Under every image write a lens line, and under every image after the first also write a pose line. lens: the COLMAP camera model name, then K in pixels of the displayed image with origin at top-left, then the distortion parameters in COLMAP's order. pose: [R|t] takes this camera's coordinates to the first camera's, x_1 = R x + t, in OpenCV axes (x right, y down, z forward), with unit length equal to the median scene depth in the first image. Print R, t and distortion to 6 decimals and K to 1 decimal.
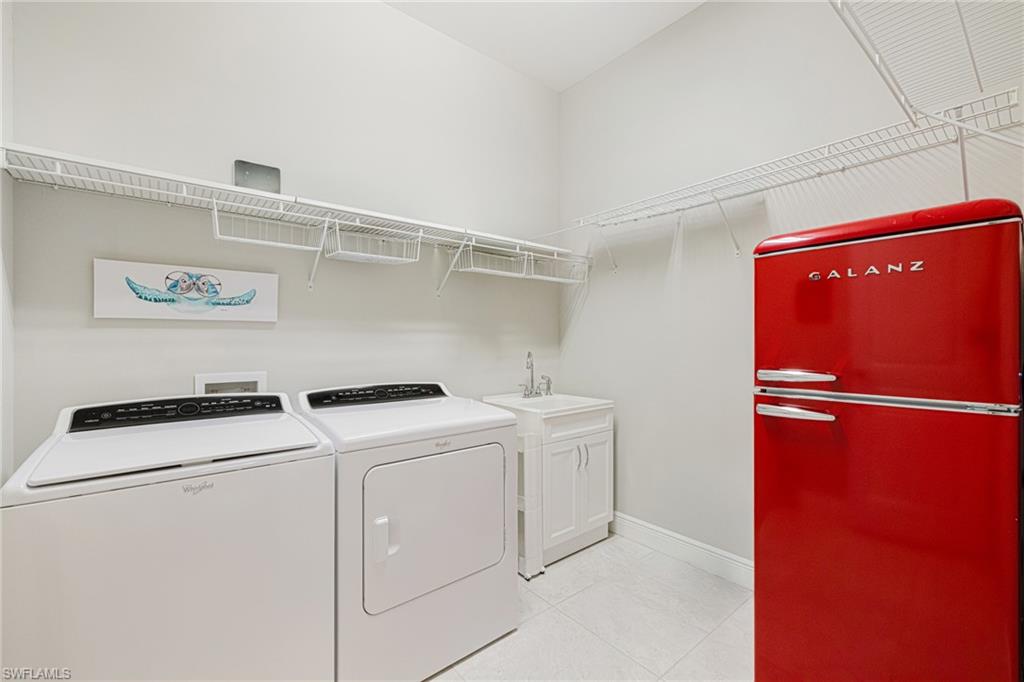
lens RADIAL K [[433.1, 0, 516.0], [0, 433.1, 333.2], [0, 0, 1]] dist [-0.000681, 0.000047]
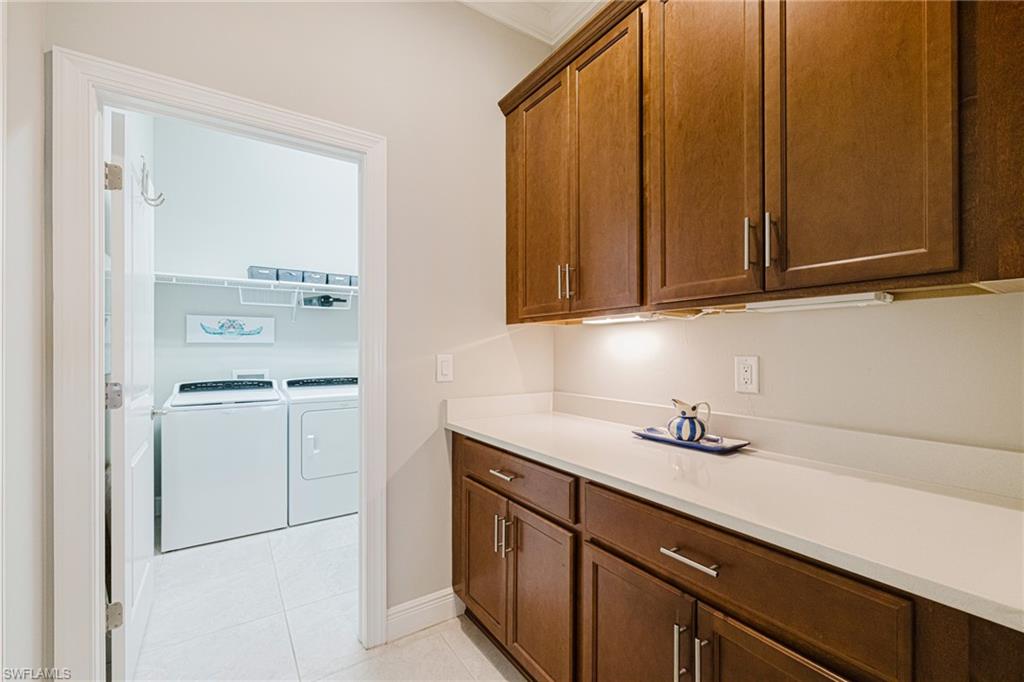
lens RADIAL K [[430.0, 0, 513.8], [0, 430.0, 344.3], [0, 0, 1]] dist [0.000583, 0.000038]
pose [[0.995717, 0.002277, -0.092427, 0.768201], [-0.001524, 0.999965, 0.008223, -0.043130], [0.092443, -0.008047, 0.995685, -0.894521]]
